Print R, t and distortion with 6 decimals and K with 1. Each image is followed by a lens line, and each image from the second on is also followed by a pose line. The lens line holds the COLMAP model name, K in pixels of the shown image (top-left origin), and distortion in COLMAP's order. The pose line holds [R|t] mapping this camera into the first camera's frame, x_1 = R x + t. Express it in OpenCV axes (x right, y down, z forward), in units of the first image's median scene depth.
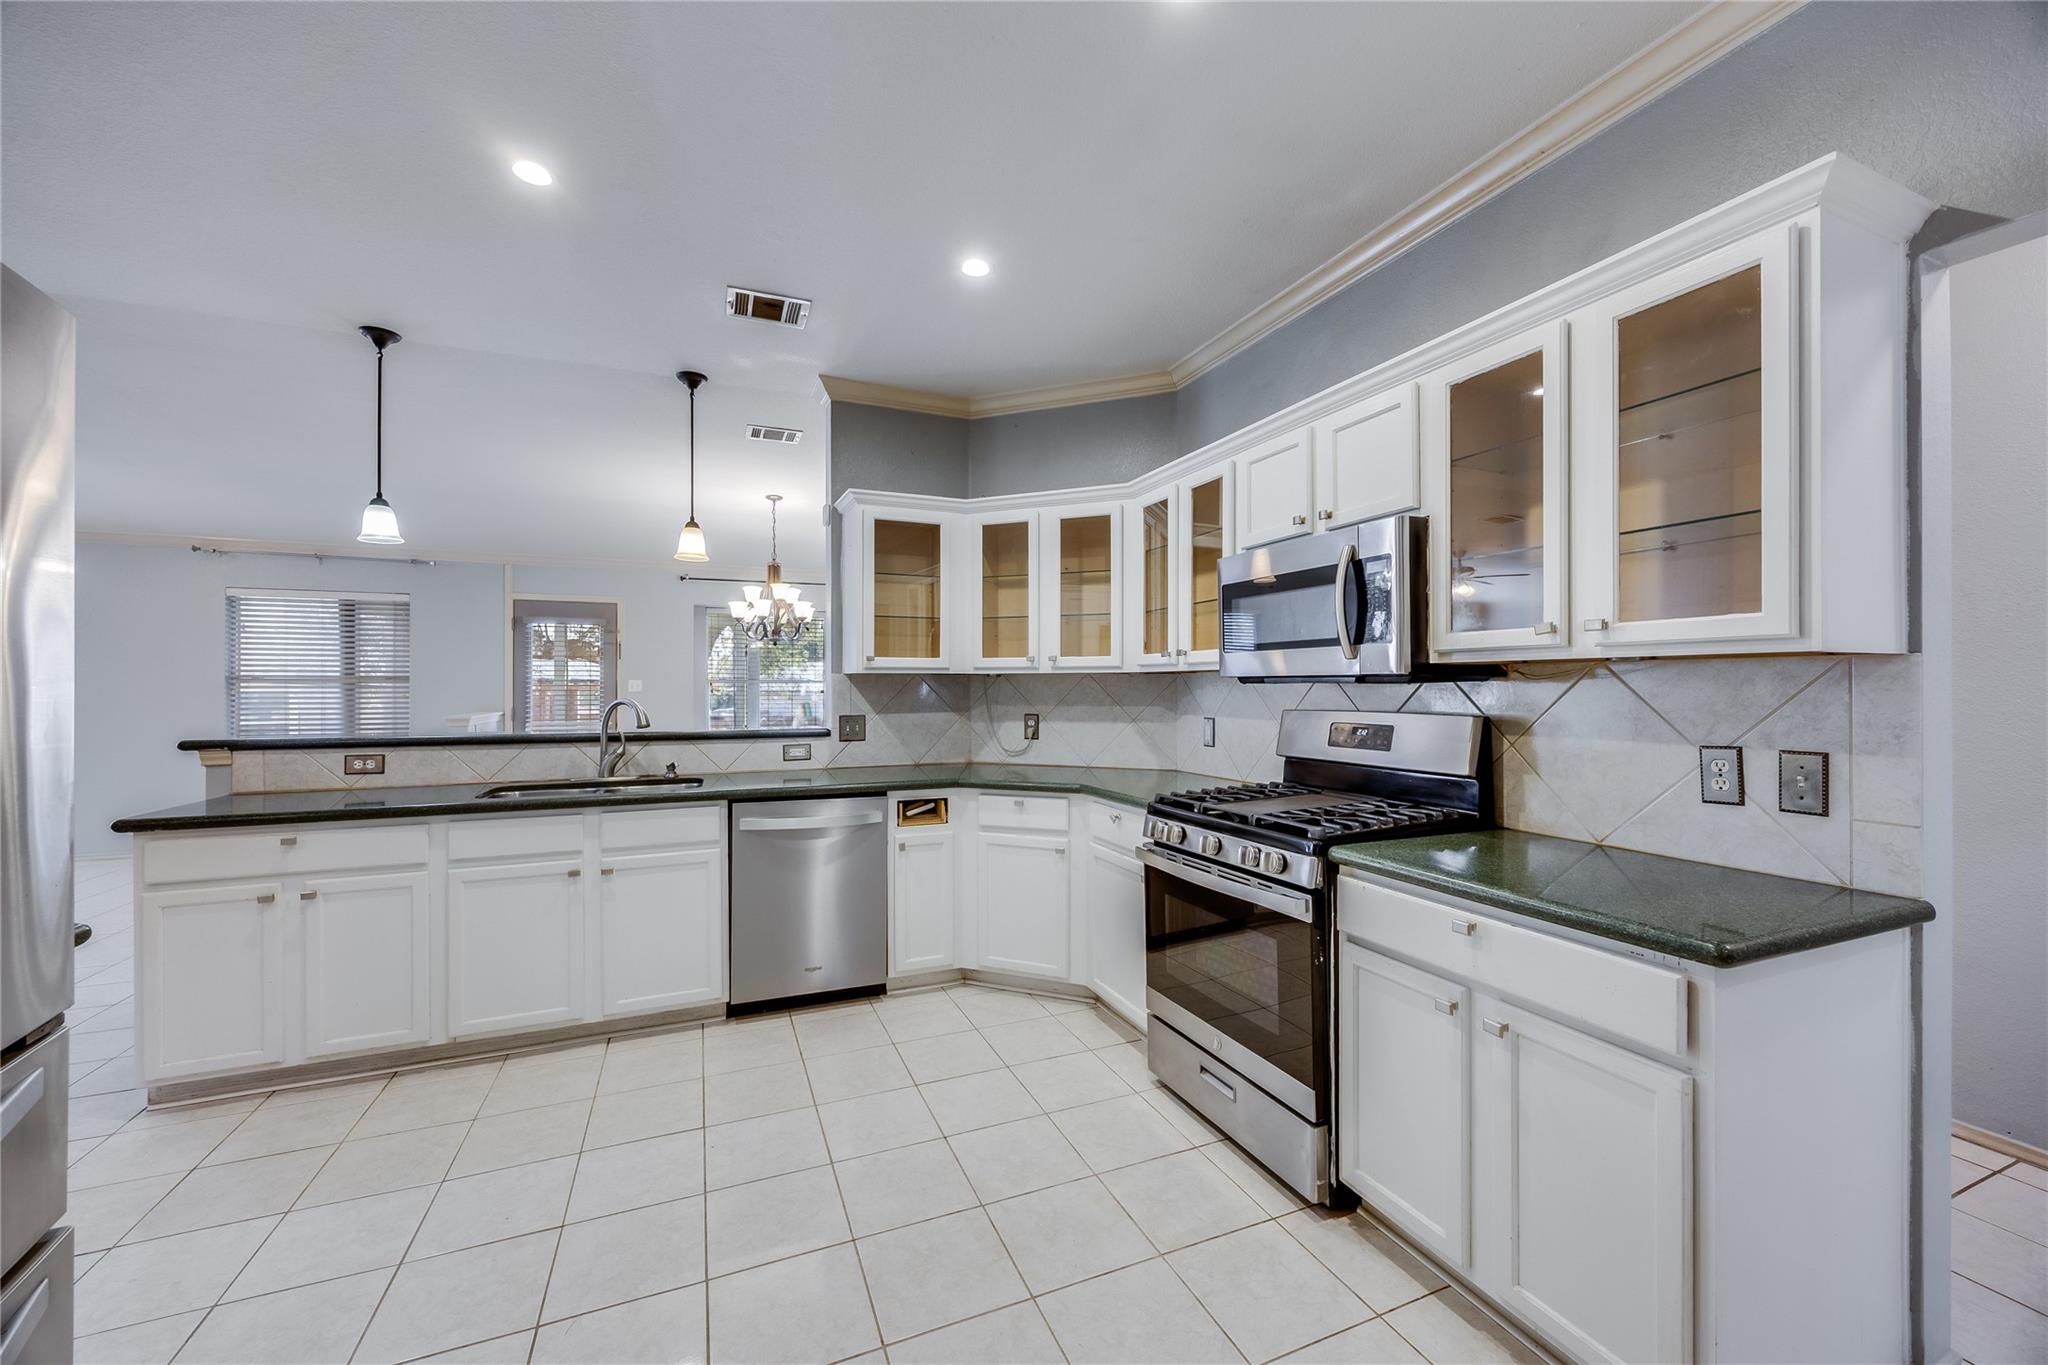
lens RADIAL K [[777.4, 0, 1016.6], [0, 777.4, 688.9], [0, 0, 1]] dist [0.000375, 0.000352]
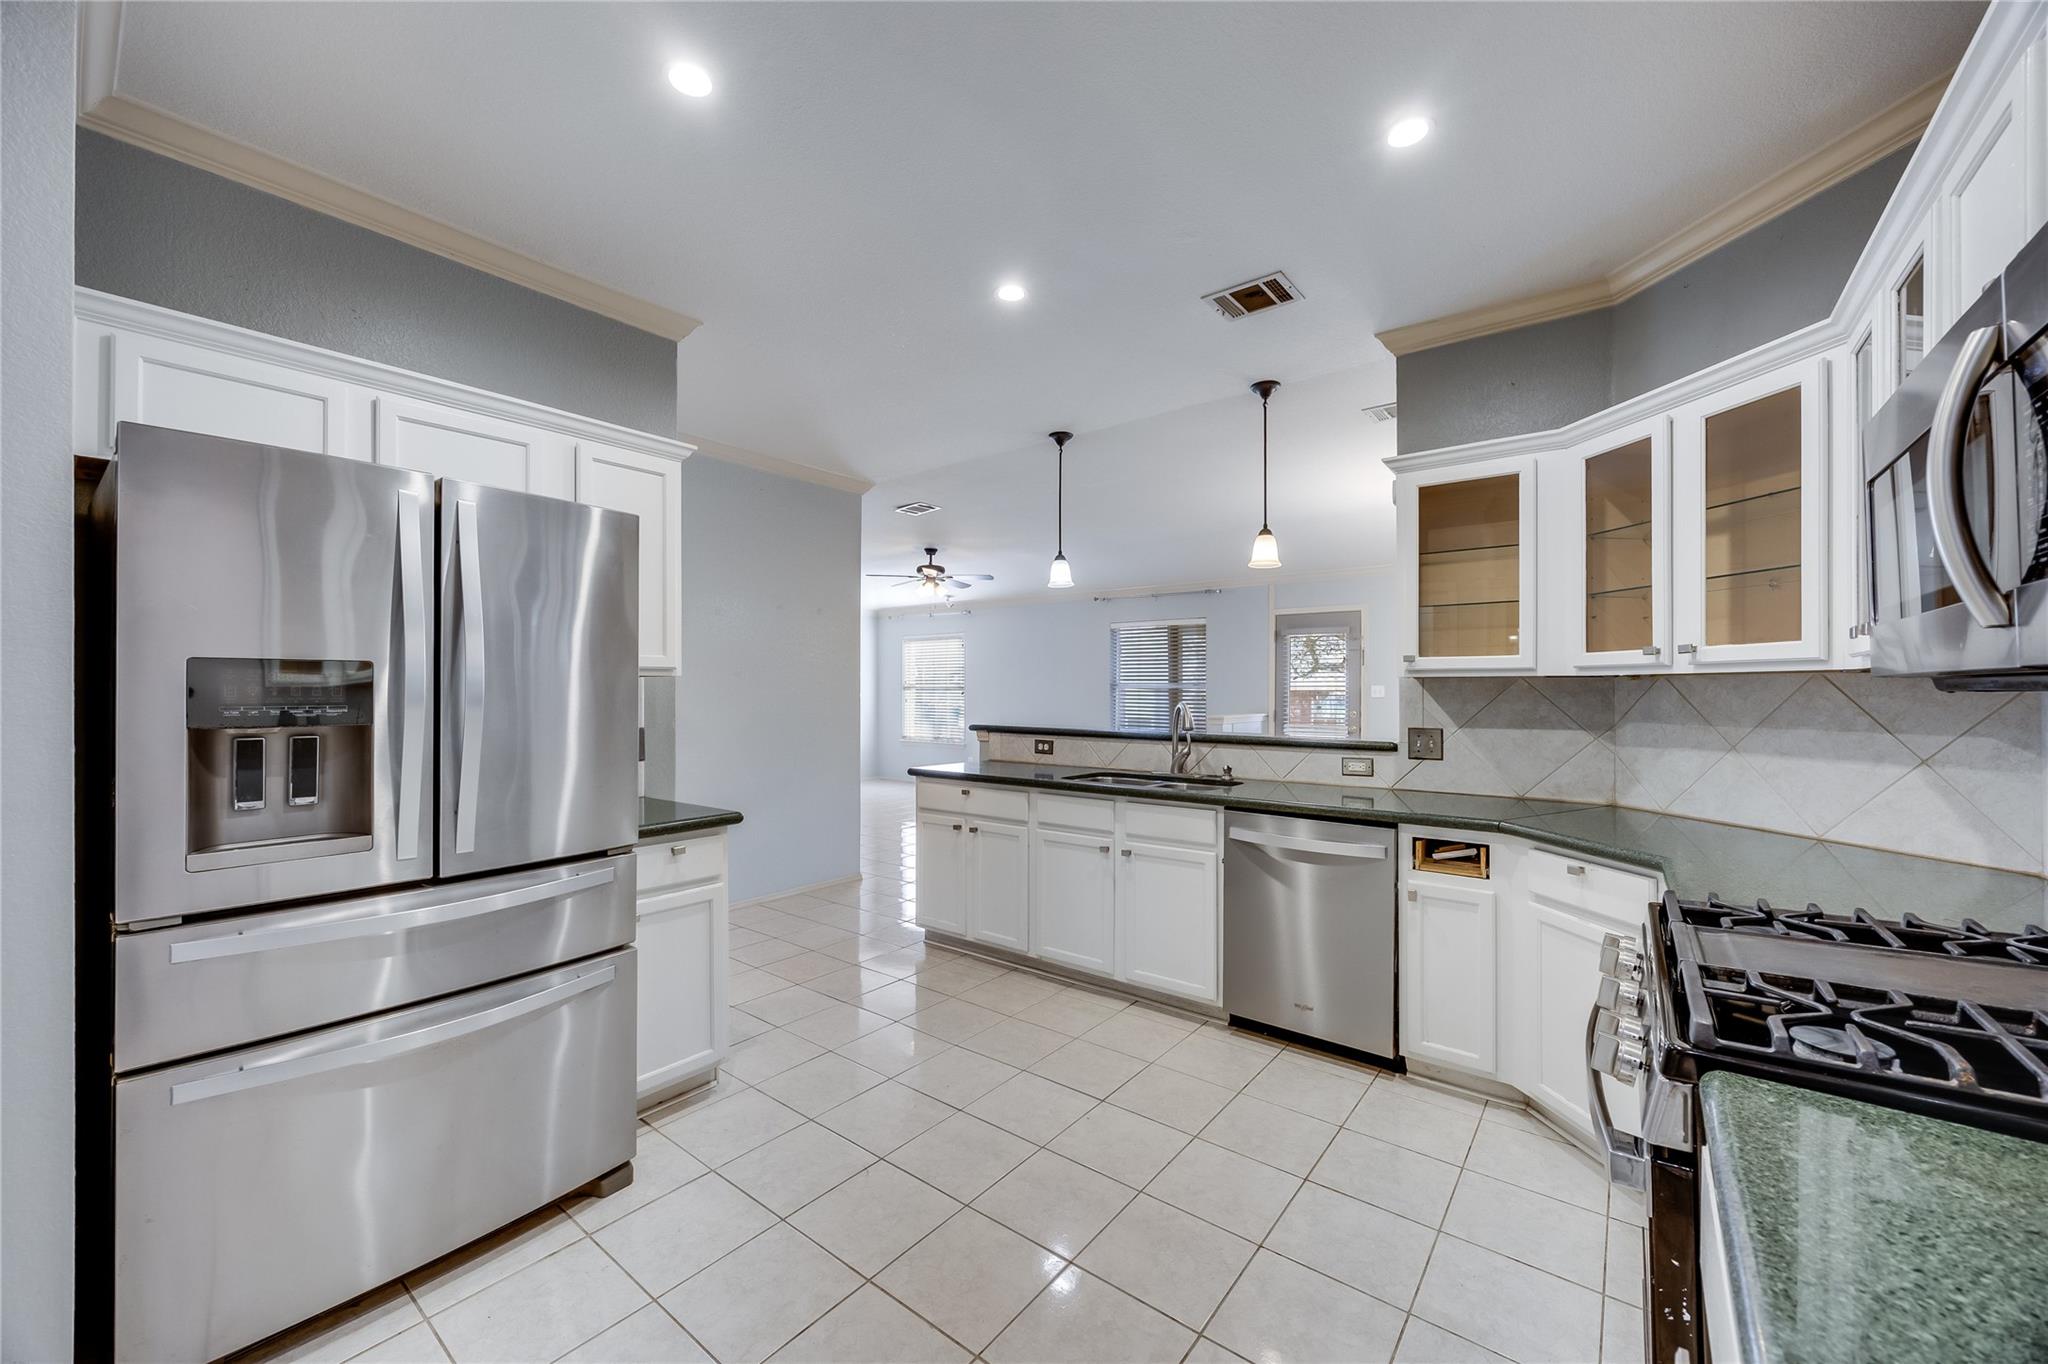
lens RADIAL K [[777.4, 0, 1021.8], [0, 777.4, 688.8], [0, 0, 1]] dist [0.000375, 0.000352]
pose [[0.496442, 0.000485, -0.868070, 0.322293], [-0.007537, 0.999965, -0.003751, -0.001810], [0.868037, 0.008405, 0.496428, 0.242900]]
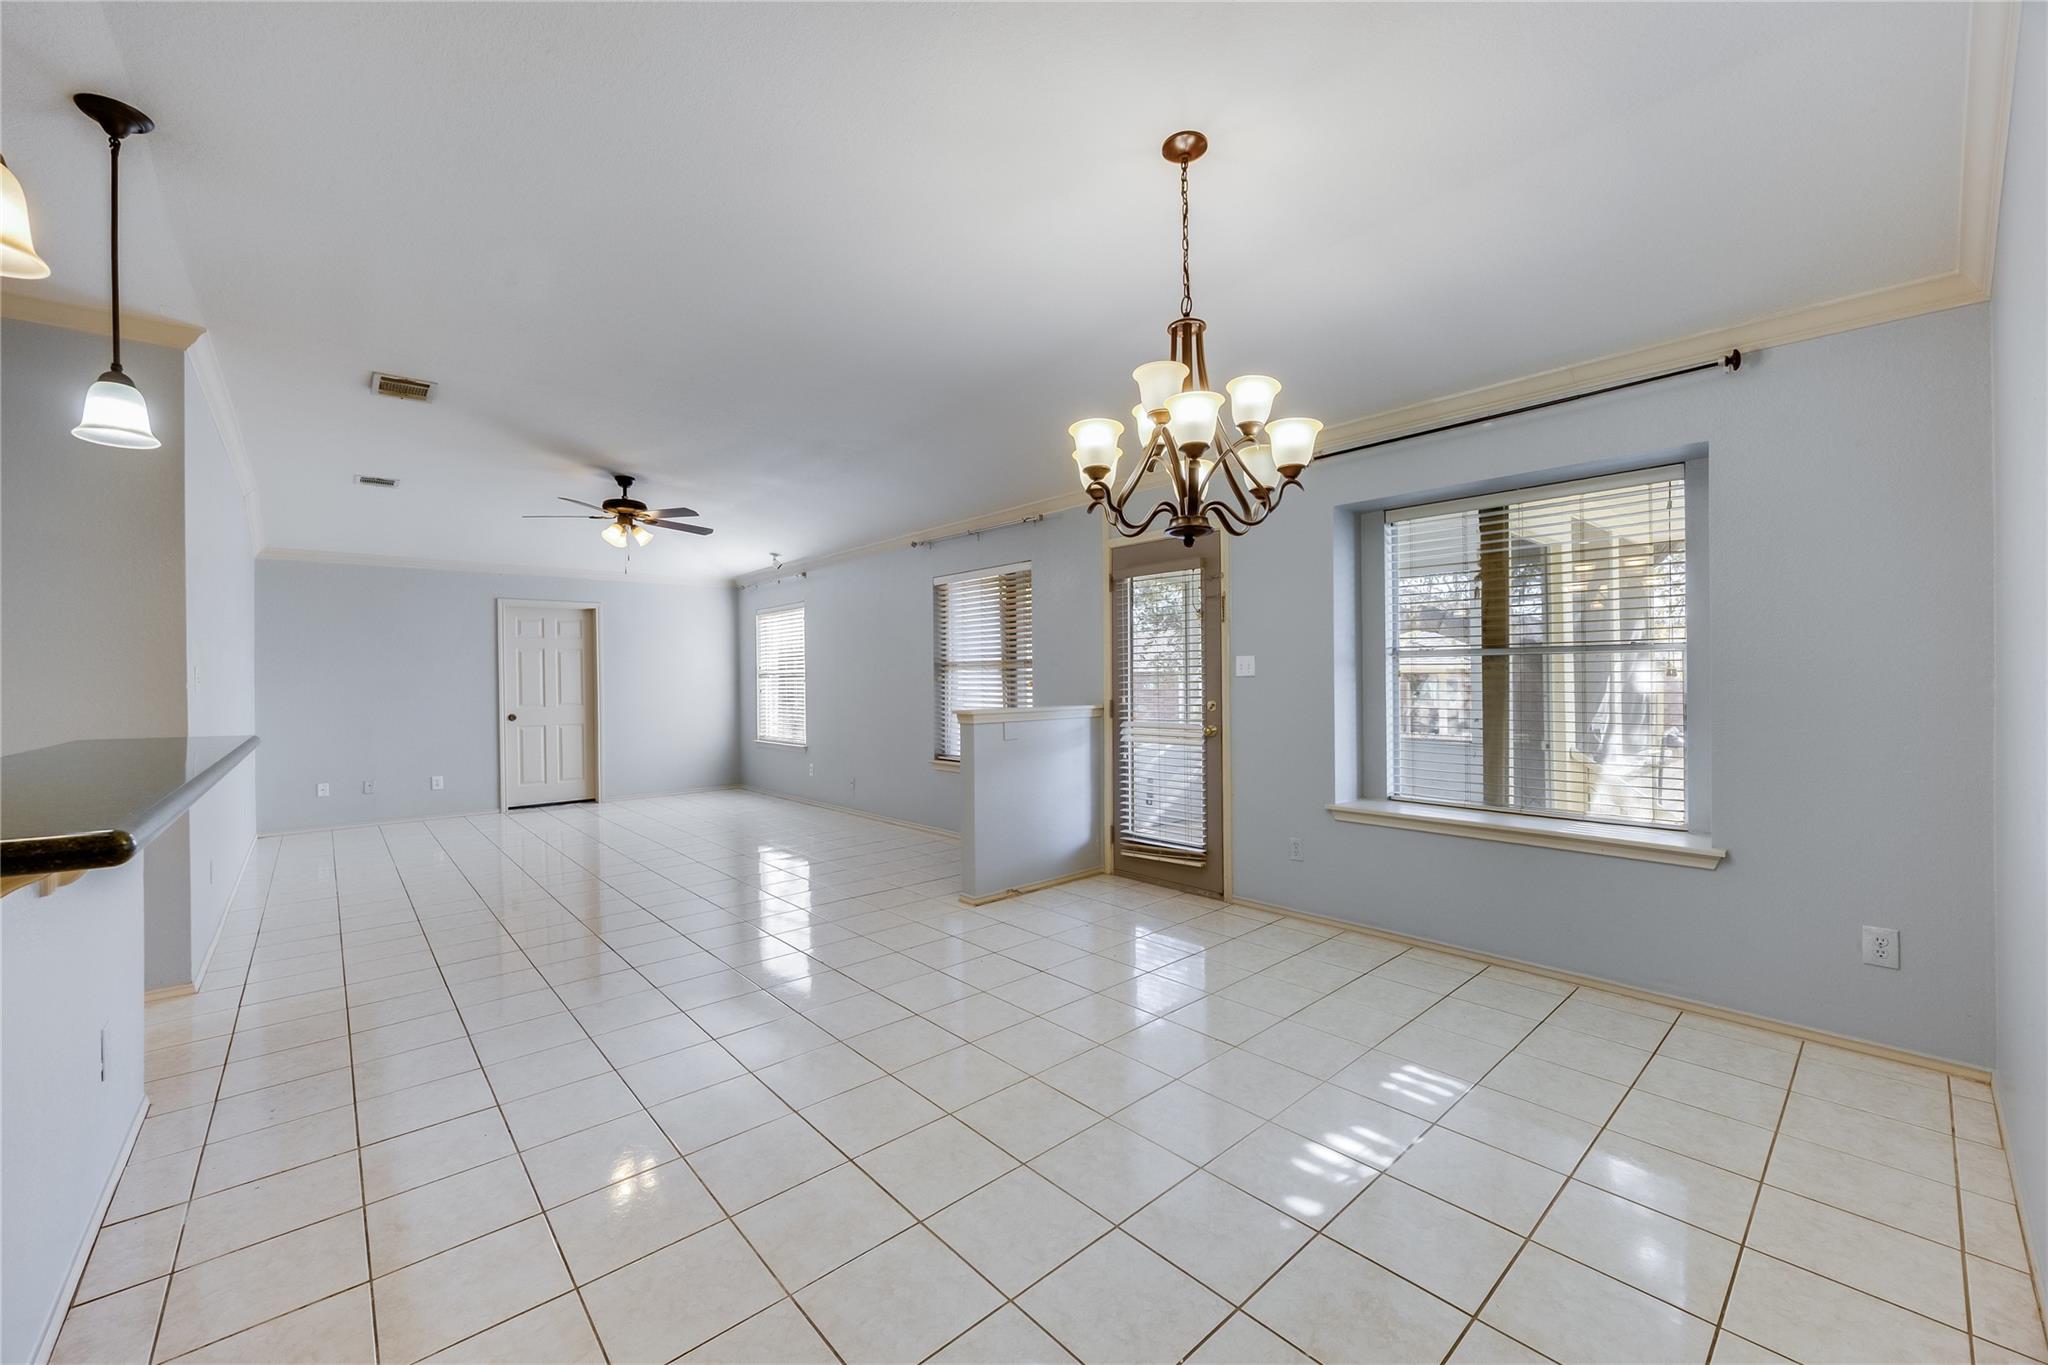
lens RADIAL K [[790.9, 0, 1020.3], [0, 790.9, 680.8], [0, 0, 1]] dist [0.006919, 0.000539]
pose [[0.311869, -0.001129, -0.950125, 0.031779], [0.005369, 0.999985, 0.000574, 0.011578], [0.950110, -0.005280, 0.311870, 1.456025]]
